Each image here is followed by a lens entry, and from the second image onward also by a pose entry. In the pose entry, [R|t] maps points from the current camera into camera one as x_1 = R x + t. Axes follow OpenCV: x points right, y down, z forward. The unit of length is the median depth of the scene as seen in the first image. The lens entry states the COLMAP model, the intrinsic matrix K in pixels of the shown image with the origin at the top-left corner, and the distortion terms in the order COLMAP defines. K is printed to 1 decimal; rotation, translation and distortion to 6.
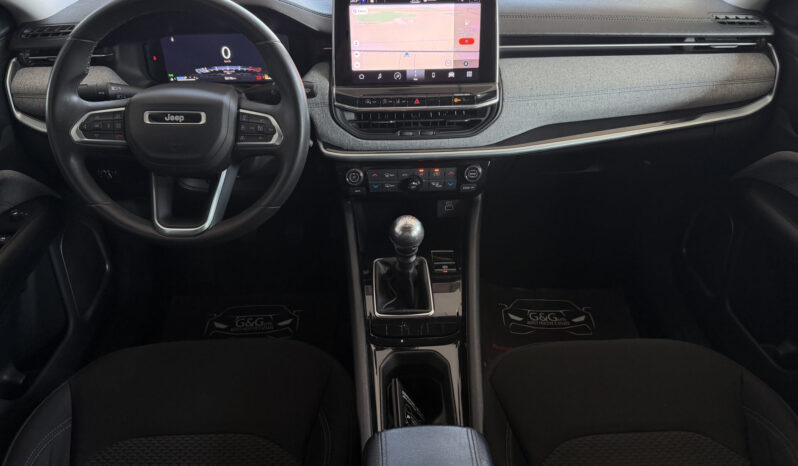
lens RADIAL K [[550.6, 0, 397.9], [0, 550.6, 244.5], [0, 0, 1]] dist [0.076865, -0.100872]
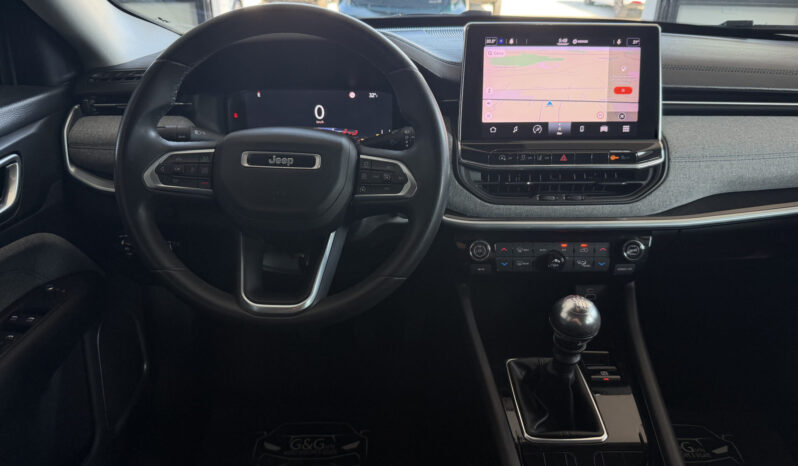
lens RADIAL K [[568.5, 0, 399.0], [0, 568.5, 233.0], [0, 0, 1]] dist [0.066547, -0.153411]
pose [[0.999567, 0.020871, -0.020730, -0.181913], [-0.024913, 0.975342, -0.219289, 0.033869], [0.015643, 0.219710, 0.975440, 0.209579]]
